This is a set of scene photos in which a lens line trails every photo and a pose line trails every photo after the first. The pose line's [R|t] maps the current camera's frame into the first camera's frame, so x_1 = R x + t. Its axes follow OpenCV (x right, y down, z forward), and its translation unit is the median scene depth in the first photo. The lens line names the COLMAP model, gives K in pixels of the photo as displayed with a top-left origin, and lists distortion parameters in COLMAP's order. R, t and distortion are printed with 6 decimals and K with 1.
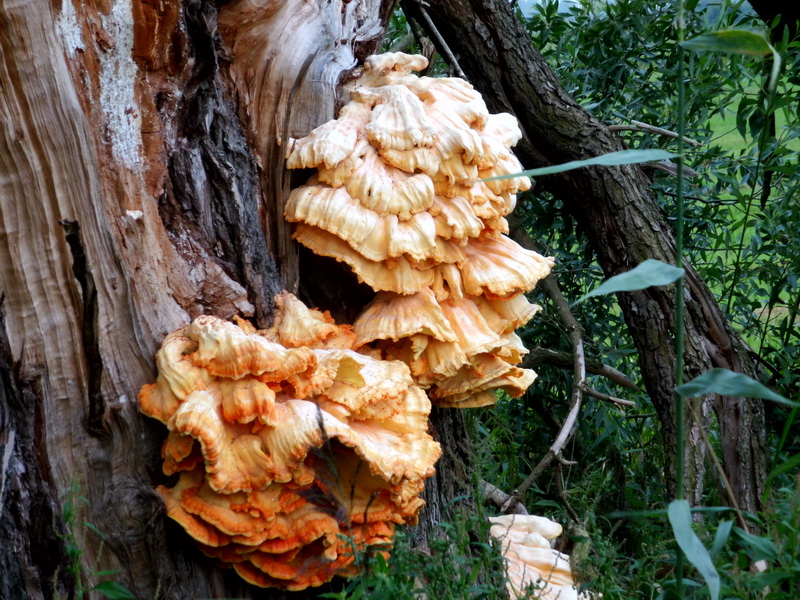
lens RADIAL K [[3501.6, 0, 399.9], [0, 3501.6, 300.3], [0, 0, 1]] dist [0.147808, 0.000000]
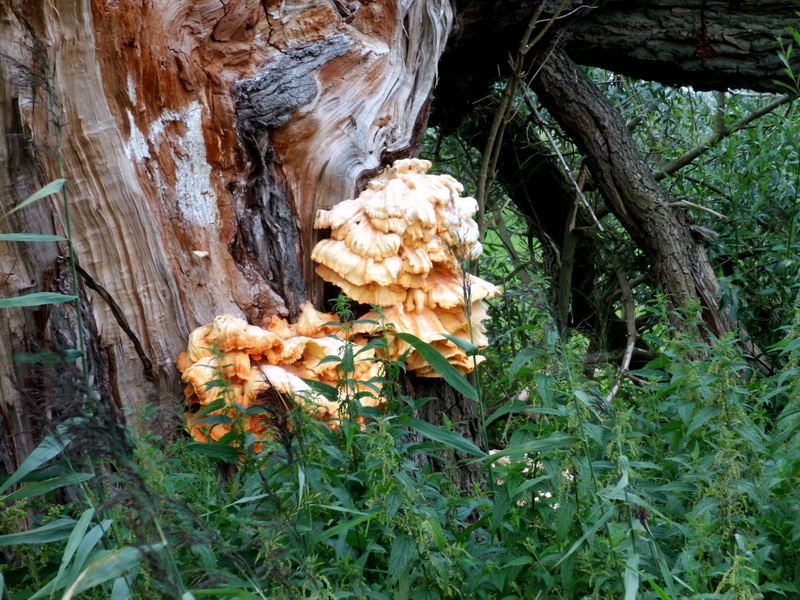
lens RADIAL K [[2870.2, 0, 400.2], [0, 2870.2, 299.6], [0, 0, 1]] dist [0.455149, 0.000000]
pose [[0.929789, 0.032786, -0.366630, 0.513649], [-0.034282, 0.999409, 0.002431, -0.008565], [0.366493, 0.010309, 0.930364, -0.261069]]
